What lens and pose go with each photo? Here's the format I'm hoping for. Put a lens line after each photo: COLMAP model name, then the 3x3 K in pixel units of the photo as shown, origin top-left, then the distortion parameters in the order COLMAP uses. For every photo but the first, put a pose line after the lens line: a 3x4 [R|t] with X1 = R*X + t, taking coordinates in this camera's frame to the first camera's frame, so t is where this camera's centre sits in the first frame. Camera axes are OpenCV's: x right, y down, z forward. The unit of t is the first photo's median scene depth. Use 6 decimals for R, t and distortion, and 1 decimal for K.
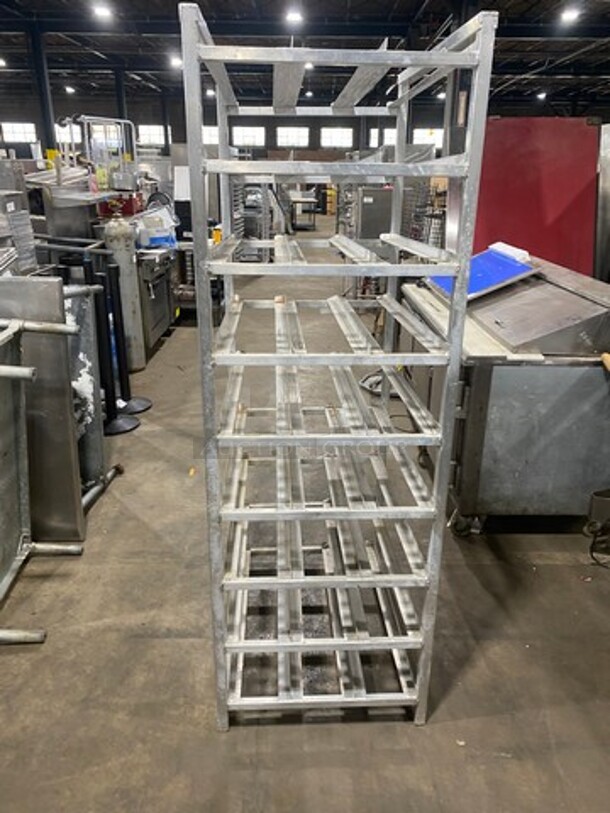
lens RADIAL K [[605.7, 0, 305.6], [0, 605.7, 396.8], [0, 0, 1]] dist [0.007185, 0.002205]
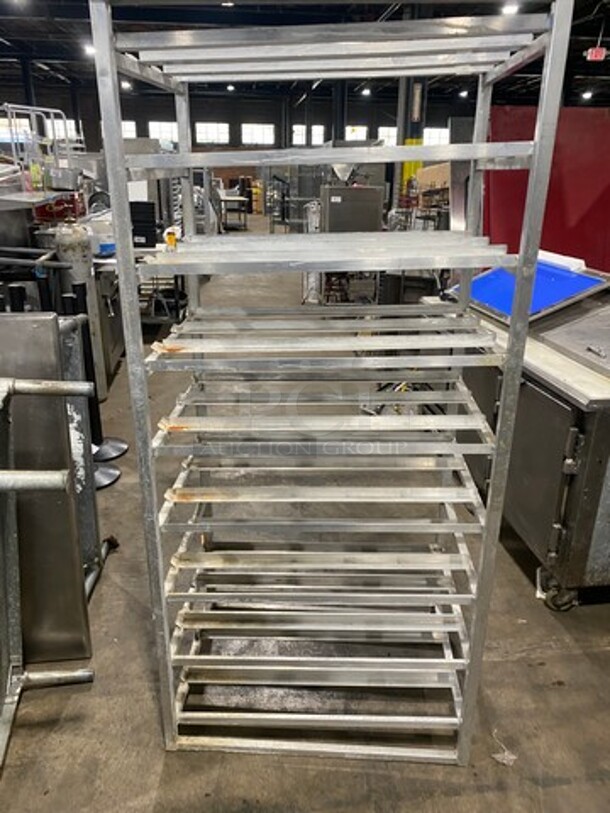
lens RADIAL K [[618.2, 0, 305.0], [0, 618.2, 406.5], [0, 0, 1]] dist [0.008293, -0.001145]
pose [[0.993315, -0.040813, 0.107983, -0.084296], [0.039650, 0.999130, 0.012901, -0.036463], [-0.108415, -0.008533, 0.994069, 0.101947]]
